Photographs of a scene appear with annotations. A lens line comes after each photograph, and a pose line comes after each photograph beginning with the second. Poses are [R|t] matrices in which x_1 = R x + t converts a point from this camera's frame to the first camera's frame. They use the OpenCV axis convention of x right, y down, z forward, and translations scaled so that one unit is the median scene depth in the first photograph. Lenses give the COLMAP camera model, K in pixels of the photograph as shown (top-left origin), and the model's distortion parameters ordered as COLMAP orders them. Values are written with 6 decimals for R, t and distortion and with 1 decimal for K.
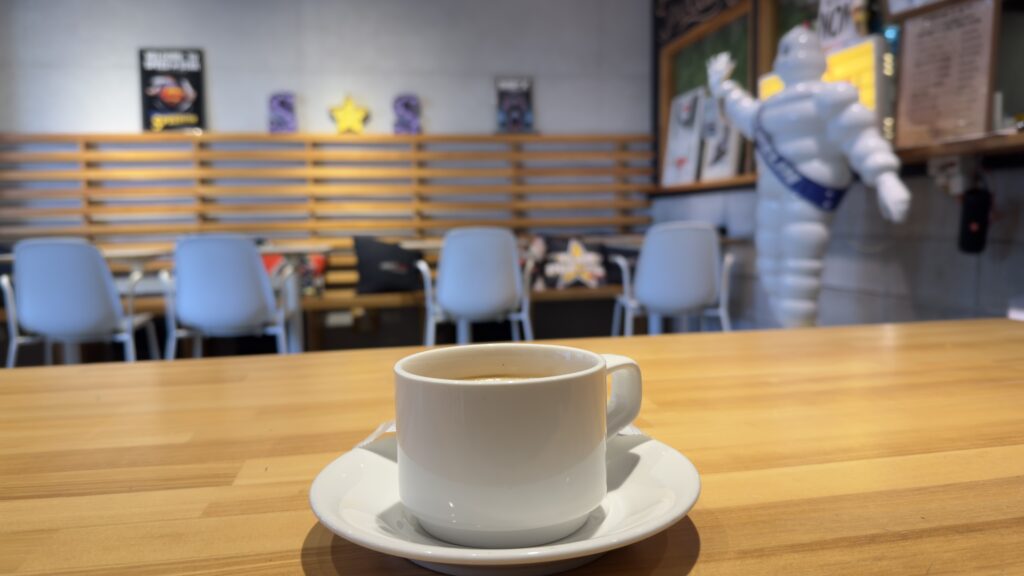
lens RADIAL K [[738.8, 0, 512.0], [0, 738.8, 288.0], [0, 0, 1]] dist [0.003062, -0.056826]
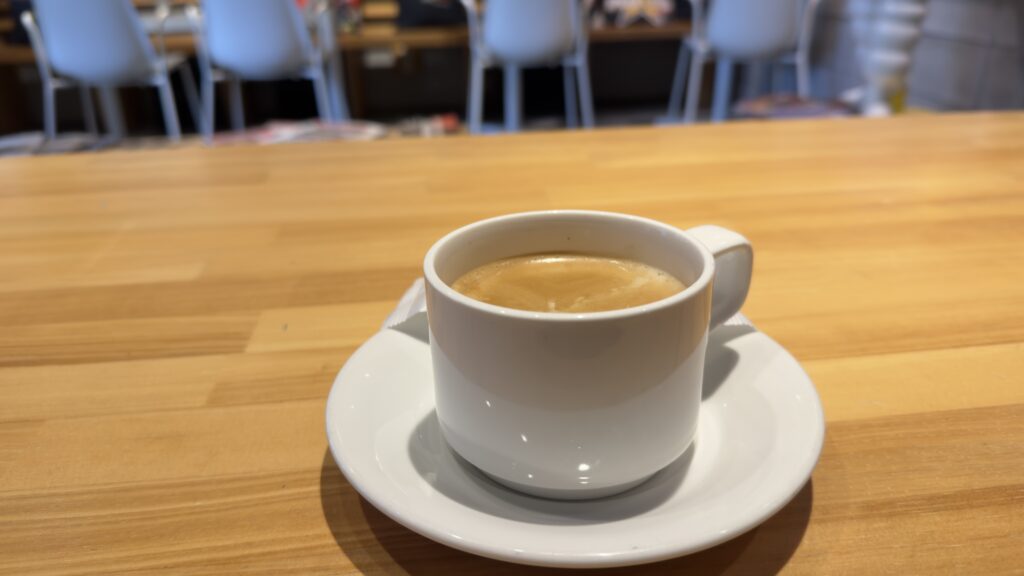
lens RADIAL K [[740.1, 0, 512.0], [0, 740.1, 288.0], [0, 0, 1]] dist [-0.045971, 0.009715]
pose [[0.997857, 0.029043, -0.058630, -0.022178], [-0.006448, 0.935373, 0.353604, -0.103905], [0.065110, -0.352468, 0.933556, 0.250157]]
